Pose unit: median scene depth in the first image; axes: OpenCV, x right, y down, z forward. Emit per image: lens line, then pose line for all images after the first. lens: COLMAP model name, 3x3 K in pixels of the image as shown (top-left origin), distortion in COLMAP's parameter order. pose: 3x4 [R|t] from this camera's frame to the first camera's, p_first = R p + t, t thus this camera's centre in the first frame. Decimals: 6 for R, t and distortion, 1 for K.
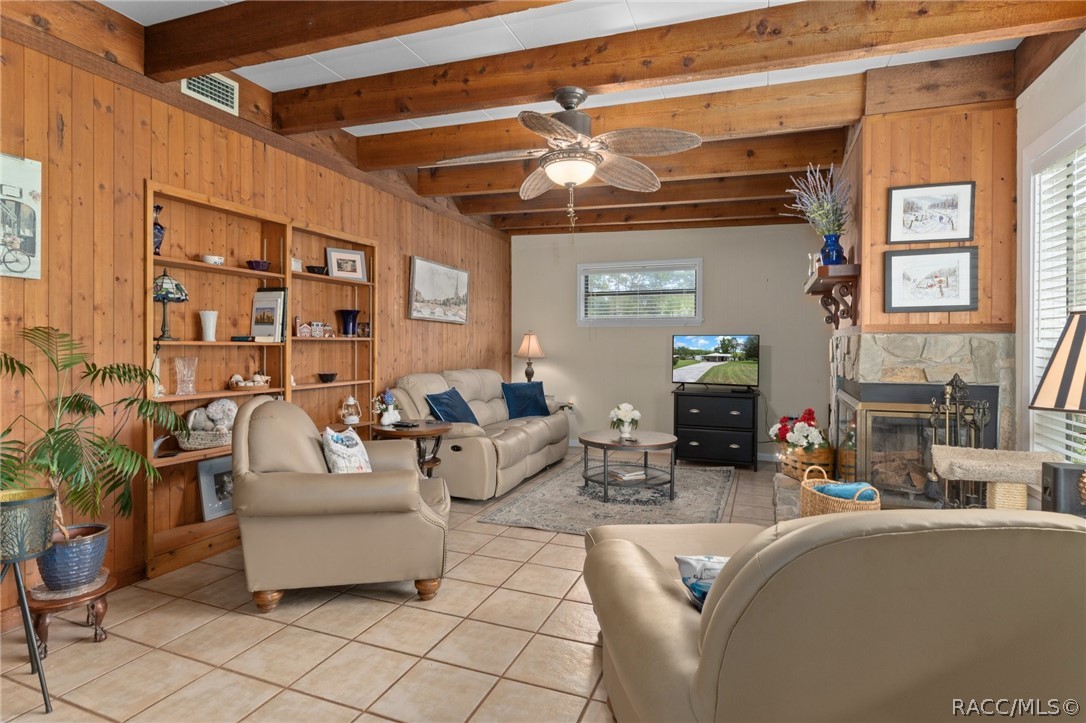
lens RADIAL K [[593.0, 0, 542.4], [0, 593.0, 337.6], [0, 0, 1]] dist [0.051892, 0.000215]
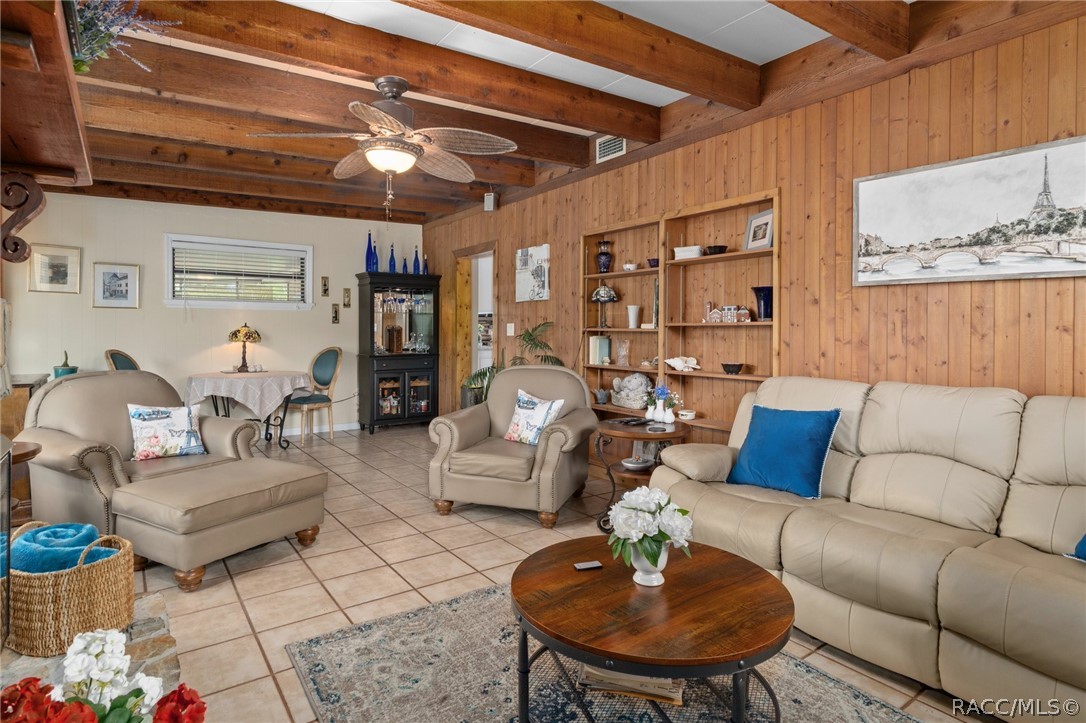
lens RADIAL K [[593.0, 0, 542.4], [0, 593.0, 337.6], [0, 0, 1]] dist [0.051892, 0.000215]
pose [[-0.560416, 0.008745, -0.828165, 0.526680], [0.007951, 0.999955, 0.005178, 0.015290], [0.828173, -0.003683, -0.560460, 1.262802]]
